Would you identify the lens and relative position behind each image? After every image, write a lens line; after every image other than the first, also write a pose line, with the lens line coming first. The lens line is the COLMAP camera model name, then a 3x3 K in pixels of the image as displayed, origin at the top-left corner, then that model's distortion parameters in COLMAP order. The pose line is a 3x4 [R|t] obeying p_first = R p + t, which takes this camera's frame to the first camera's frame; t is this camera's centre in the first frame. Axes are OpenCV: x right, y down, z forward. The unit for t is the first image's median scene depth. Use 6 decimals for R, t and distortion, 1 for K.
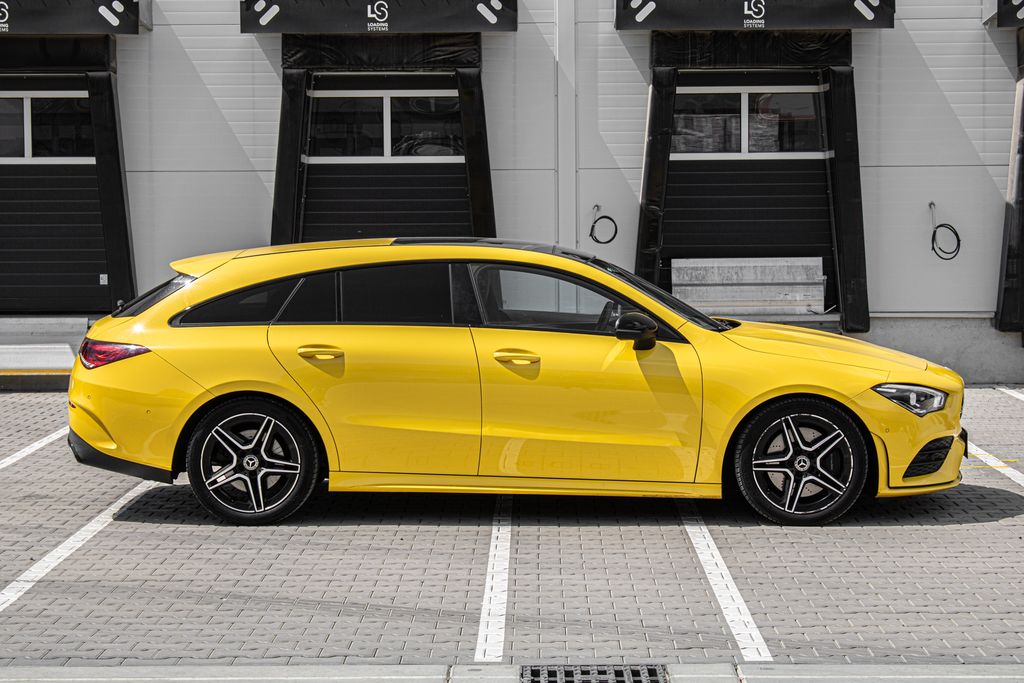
lens RADIAL K [[2497.2, 0, 512.0], [0, 2497.2, 341.5], [0, 0, 1]] dist [0.088663, -0.032321]
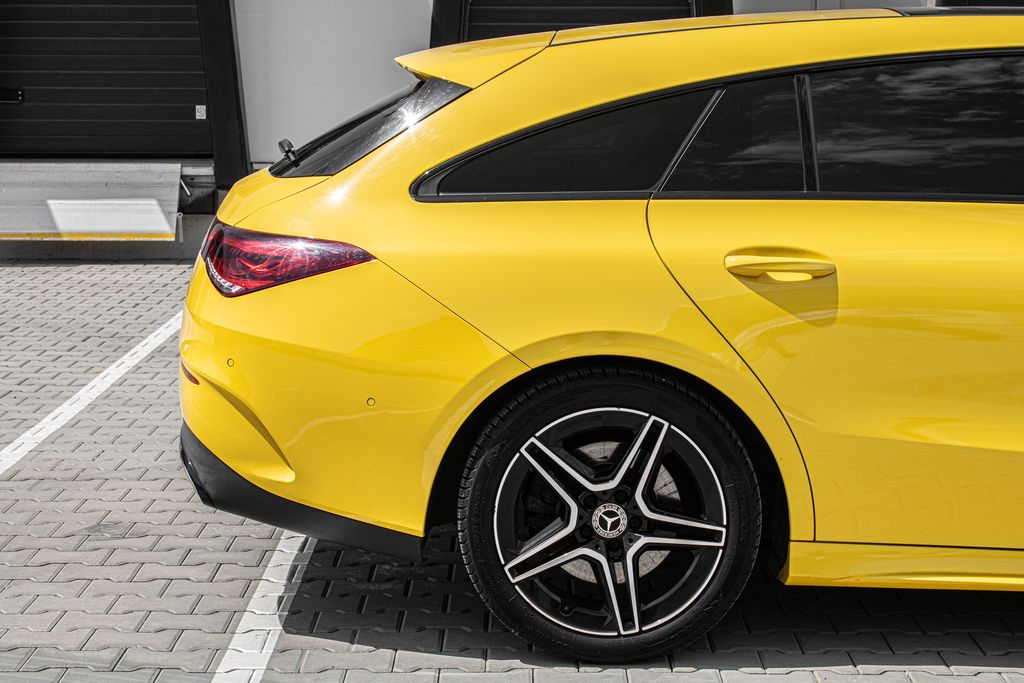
lens RADIAL K [[1998.3, 0, 512.0], [0, 1998.3, 341.5], [0, 0, 1]] dist [0.052074, 0.043058]
pose [[0.999951, 0.005650, 0.008132, -0.123758], [-0.006299, 0.996599, 0.082160, -0.010323], [-0.007640, -0.082207, 0.996586, 0.658179]]
